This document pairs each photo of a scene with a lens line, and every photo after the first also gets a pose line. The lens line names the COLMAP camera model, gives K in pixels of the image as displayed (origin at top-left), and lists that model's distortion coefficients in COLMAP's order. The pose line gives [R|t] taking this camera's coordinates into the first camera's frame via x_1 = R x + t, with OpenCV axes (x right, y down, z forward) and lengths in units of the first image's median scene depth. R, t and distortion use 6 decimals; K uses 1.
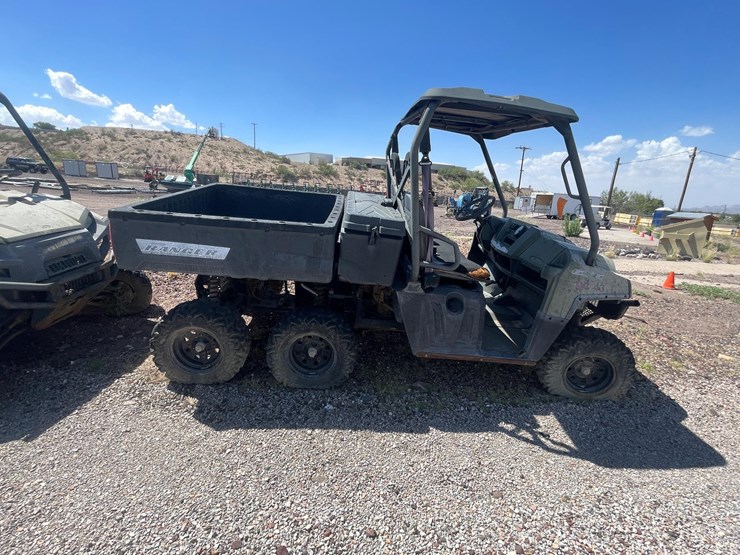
lens RADIAL K [[342.5, 0, 364.4], [0, 342.5, 279.6], [0, 0, 1]] dist [-0.001527, -0.000944]
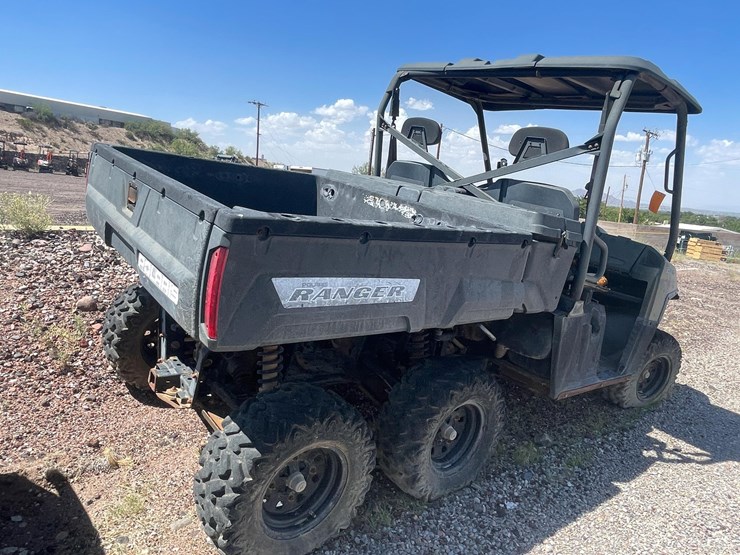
lens RADIAL K [[508.7, 0, 362.6], [0, 508.7, 282.2], [0, 0, 1]] dist [0.002649, -0.007634]
pose [[0.803531, -0.095784, 0.587506, -0.840925], [0.104795, 0.994317, 0.018780, -0.099794], [-0.585966, 0.046477, 0.809002, 0.345357]]
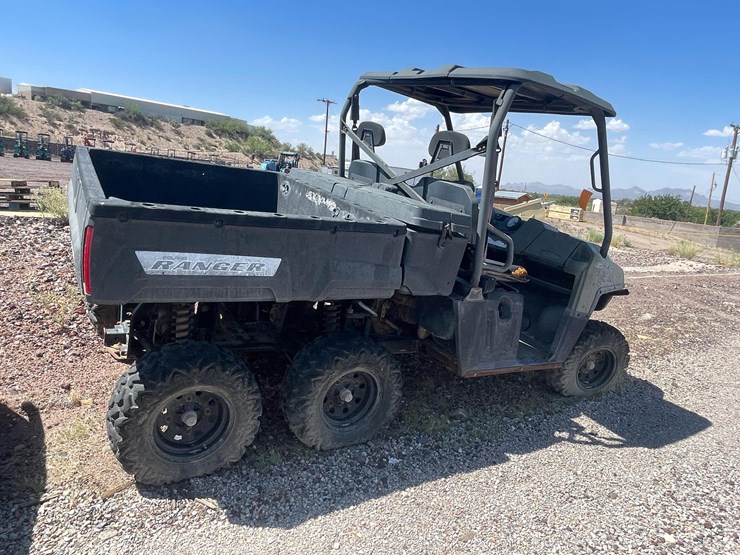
lens RADIAL K [[508.7, 0, 362.4], [0, 508.7, 281.9], [0, 0, 1]] dist [0.002649, -0.007634]
pose [[0.876565, -0.071578, 0.475932, -0.652587], [0.074467, 0.997141, 0.012812, -0.041882], [-0.475488, 0.024211, 0.879389, 0.029958]]
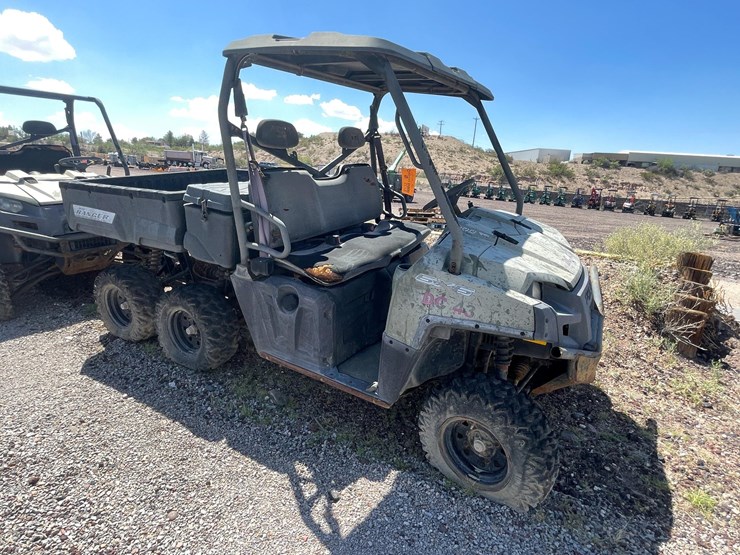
lens RADIAL K [[401.1, 0, 365.2], [0, 401.1, 282.3], [0, 0, 1]] dist [0.002348, -0.002088]
pose [[0.852257, 0.129836, -0.506755, 0.880192], [-0.149554, 0.988752, 0.001809, 0.000839], [0.501290, 0.074245, 0.862088, 0.261679]]
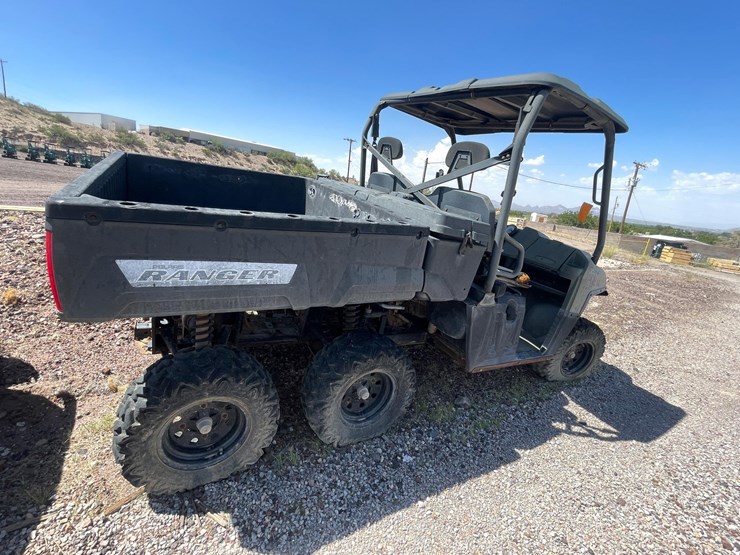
lens RADIAL K [[342.5, 0, 366.2], [0, 342.5, 279.5], [0, 0, 1]] dist [-0.001527, -0.000944]
pose [[0.884916, -0.067878, 0.460777, -0.508221], [0.048285, 0.997362, 0.054194, -0.086132], [-0.463240, -0.025708, 0.885860, 0.343254]]
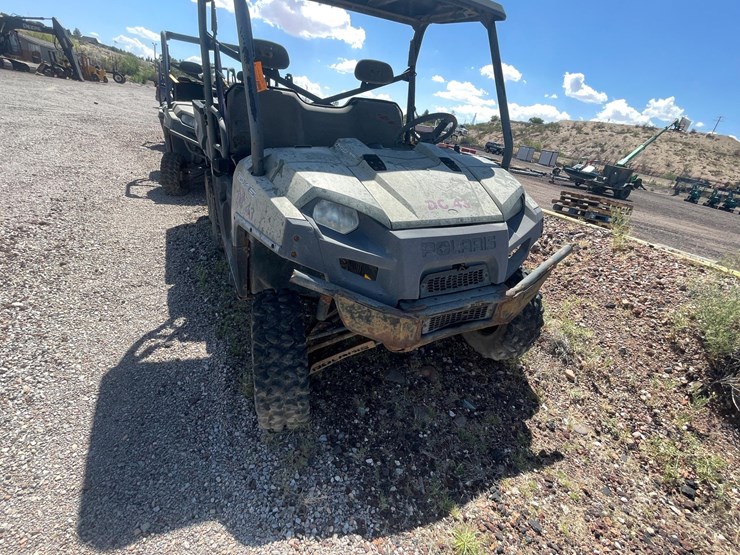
lens RADIAL K [[342.5, 0, 368.8], [0, 342.5, 276.7], [0, 0, 1]] dist [-0.001527, -0.000944]
pose [[0.429392, 0.374699, -0.821720, 1.305847], [-0.370231, 0.902933, 0.218266, -0.081473], [0.823742, 0.210505, 0.526437, 0.858105]]
